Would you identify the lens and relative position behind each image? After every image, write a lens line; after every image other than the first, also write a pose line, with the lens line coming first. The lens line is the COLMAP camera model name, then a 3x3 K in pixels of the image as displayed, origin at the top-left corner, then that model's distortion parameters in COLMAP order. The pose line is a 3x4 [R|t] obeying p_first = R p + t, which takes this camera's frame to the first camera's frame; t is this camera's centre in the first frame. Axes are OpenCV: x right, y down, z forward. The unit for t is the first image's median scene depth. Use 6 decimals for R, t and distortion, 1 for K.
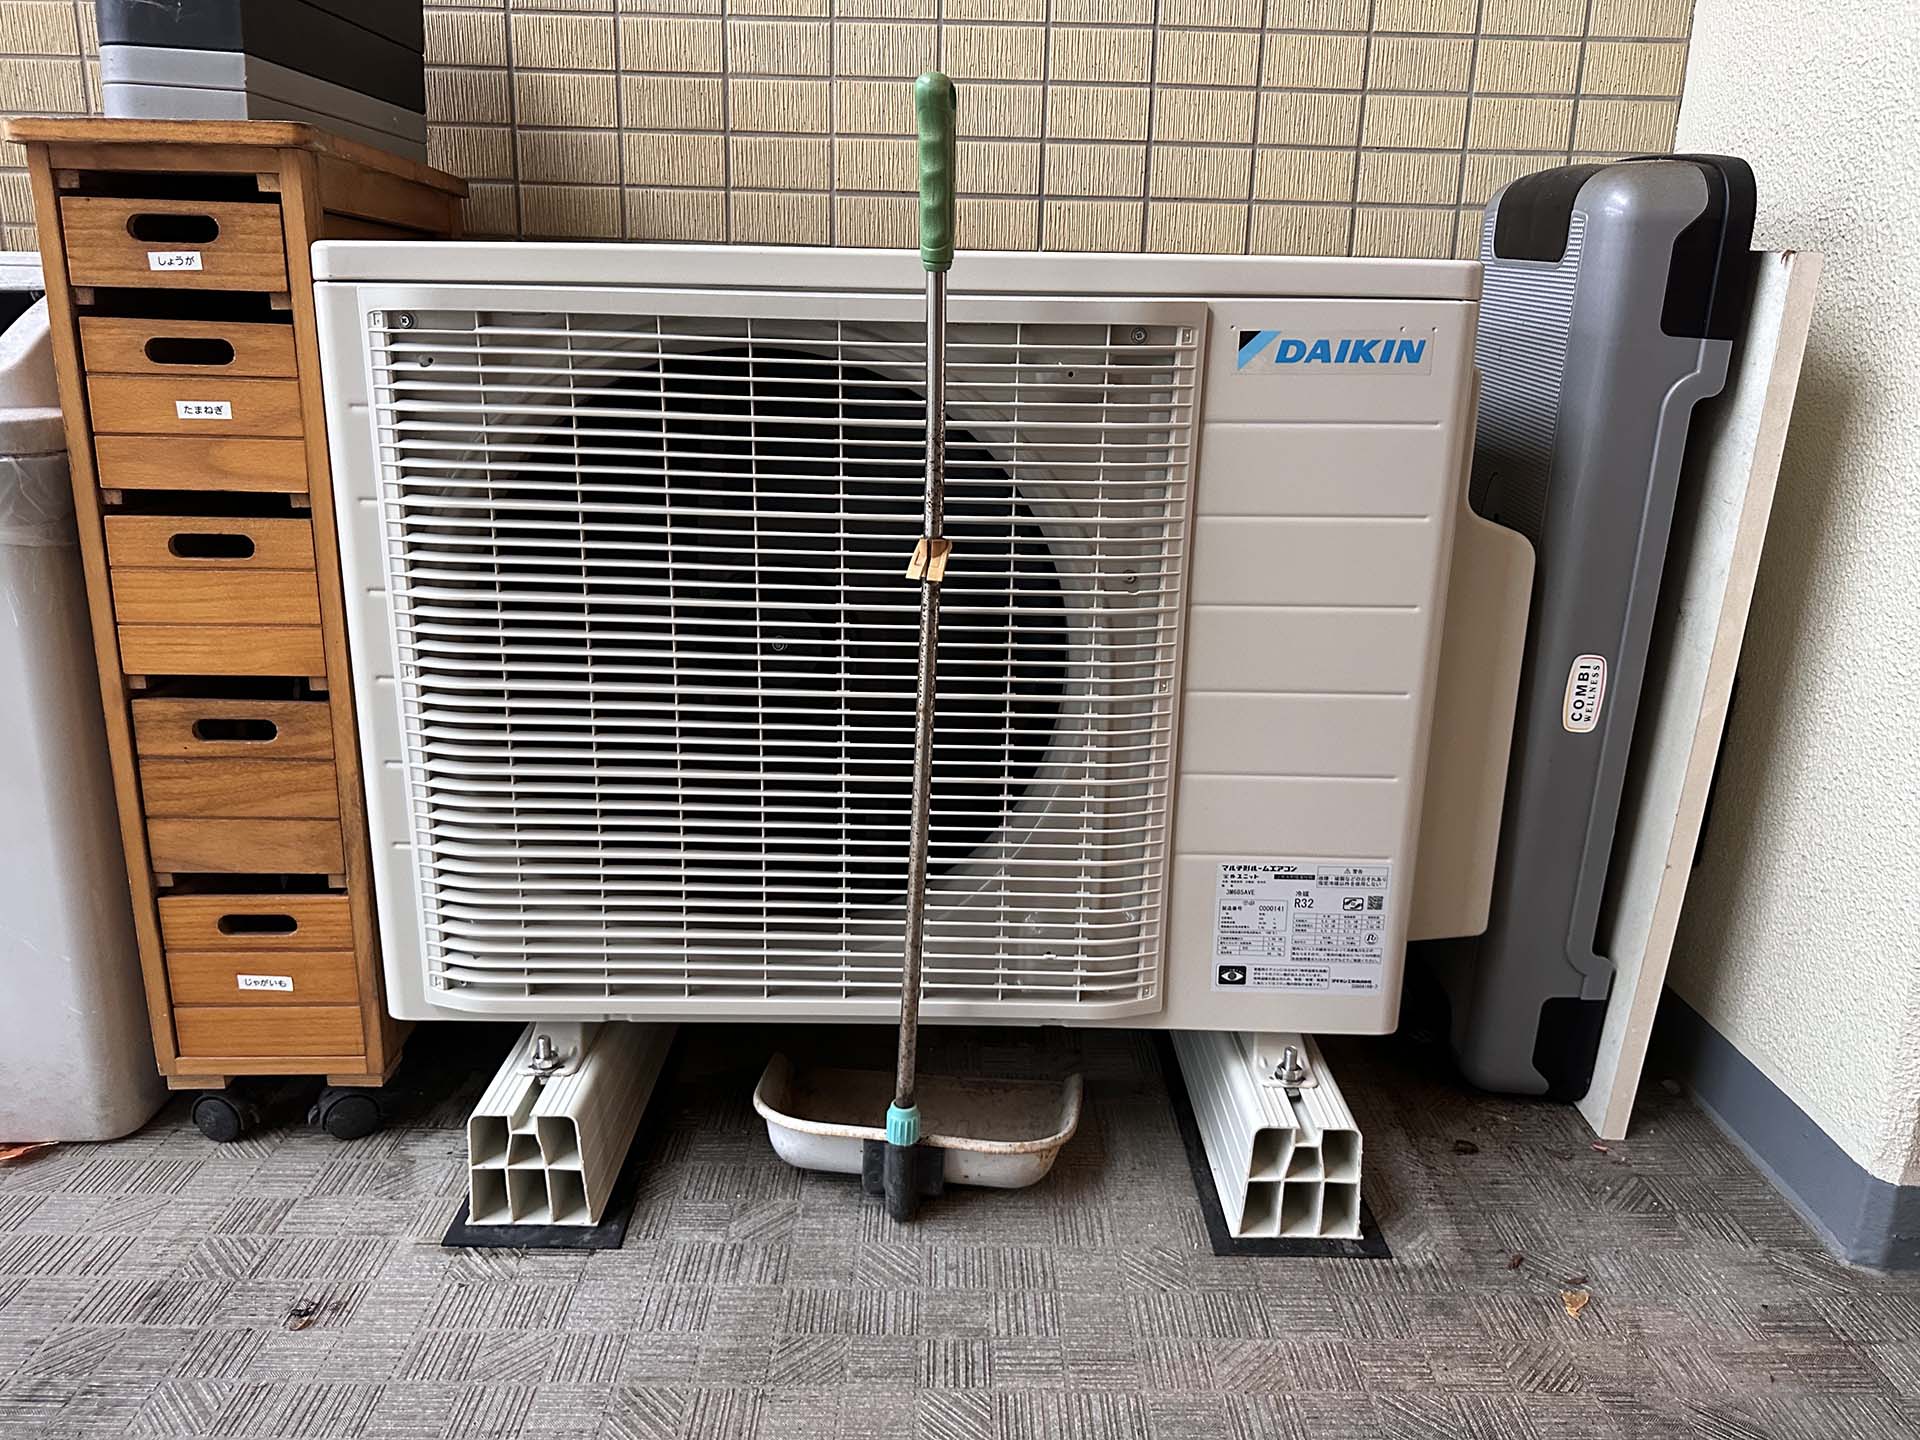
lens RADIAL K [[1391.2, 0, 960.0], [0, 1391.2, 720.0], [0, 0, 1]] dist [-0.004126, -0.005006]
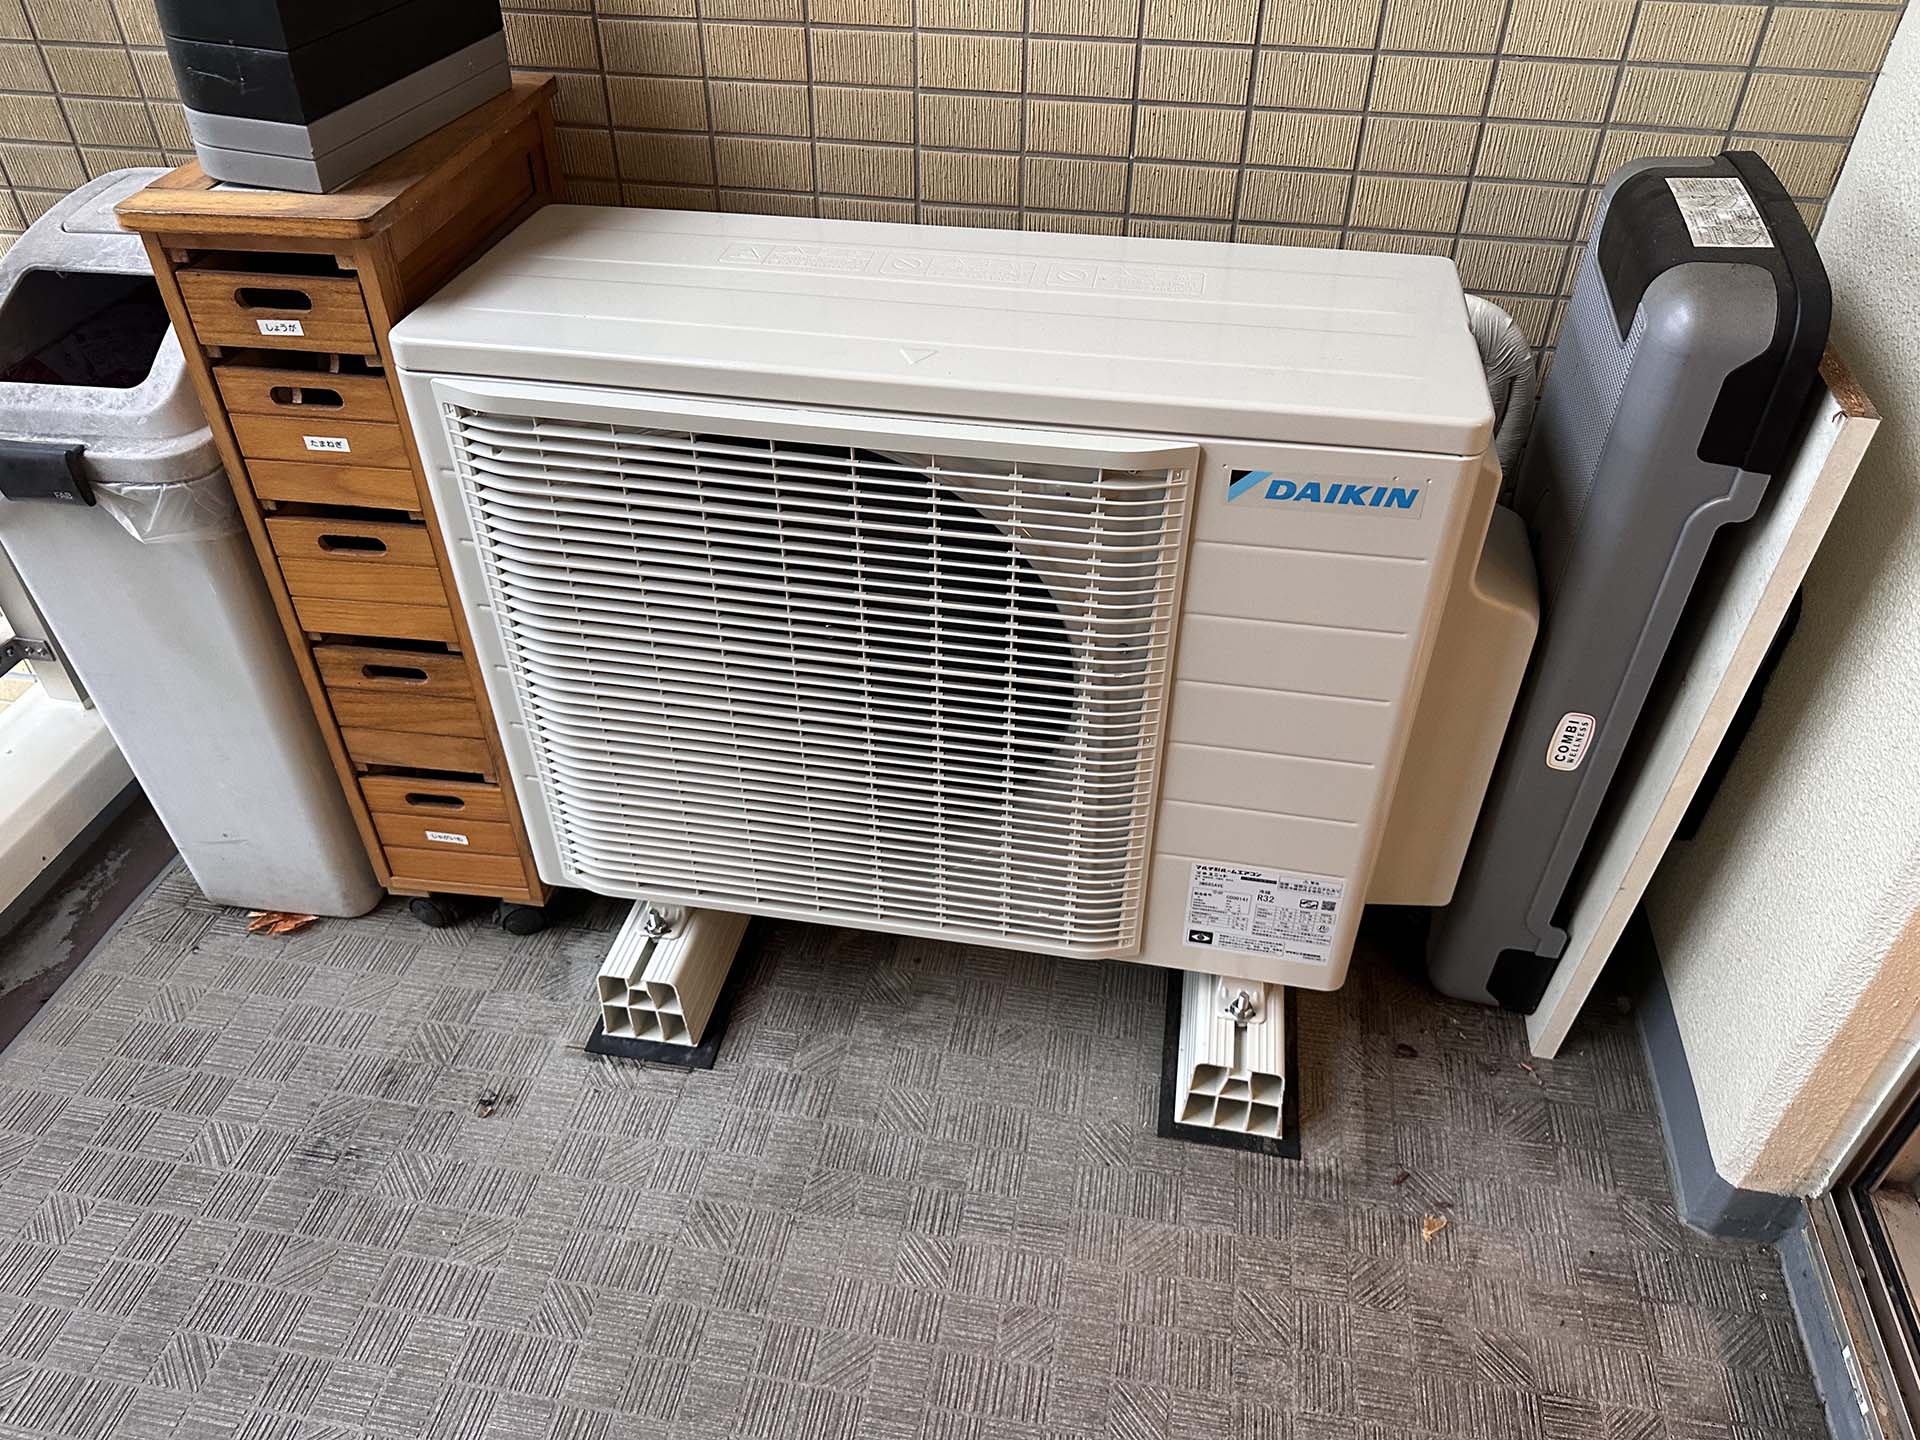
lens RADIAL K [[1384.9, 0, 962.3], [0, 1384.9, 721.0], [0, 0, 1]] dist [0.033558, -0.065236]
pose [[0.983122, 0.099114, -0.153779, 0.164845], [-0.029695, 0.915841, 0.400442, -0.467198], [0.180527, -0.389117, 0.903326, -0.033381]]
